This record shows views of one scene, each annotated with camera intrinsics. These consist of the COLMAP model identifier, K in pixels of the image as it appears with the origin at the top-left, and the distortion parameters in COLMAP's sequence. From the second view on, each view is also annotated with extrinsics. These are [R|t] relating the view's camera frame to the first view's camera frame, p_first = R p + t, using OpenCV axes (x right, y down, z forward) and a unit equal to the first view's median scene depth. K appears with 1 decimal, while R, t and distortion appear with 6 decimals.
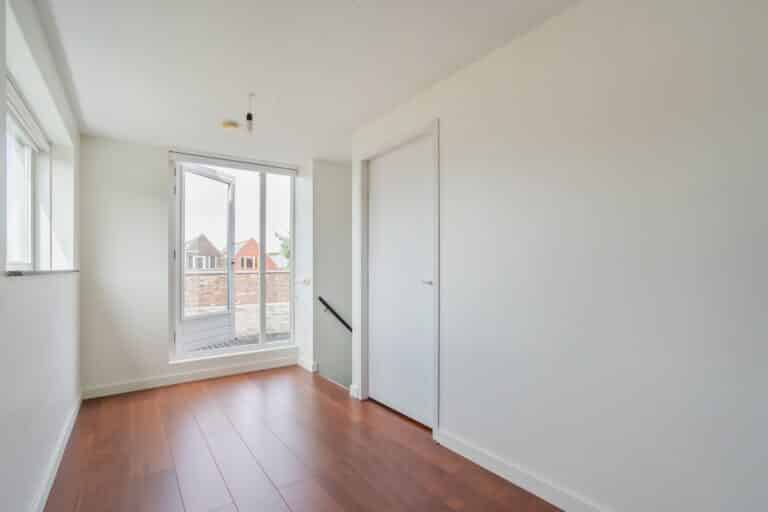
lens RADIAL K [[358.7, 0, 382.4], [0, 358.7, 255.8], [0, 0, 1]] dist [-0.001592, 0.000577]
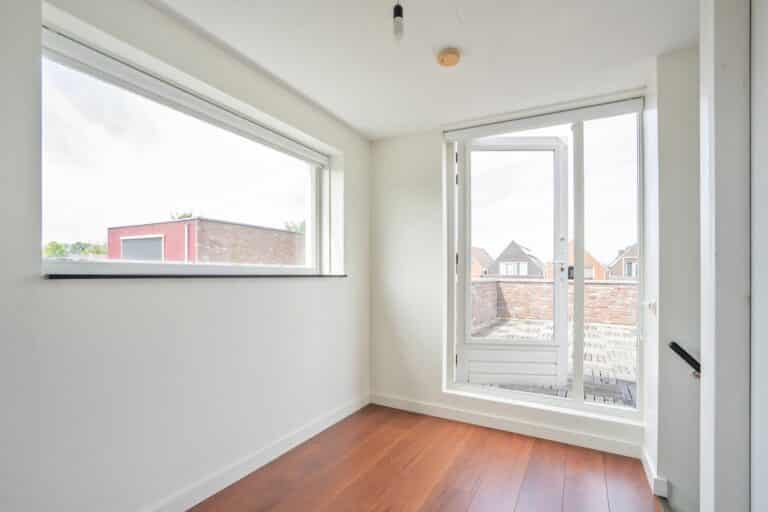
lens RADIAL K [[369.6, 0, 382.8], [0, 369.6, 264.9], [0, 0, 1]] dist [-0.000629, 0.000033]
pose [[0.441889, -0.007373, -0.897039, 0.093940], [0.012950, 0.999914, -0.001840, 0.010886], [0.896976, -0.010804, 0.441947, 0.458234]]
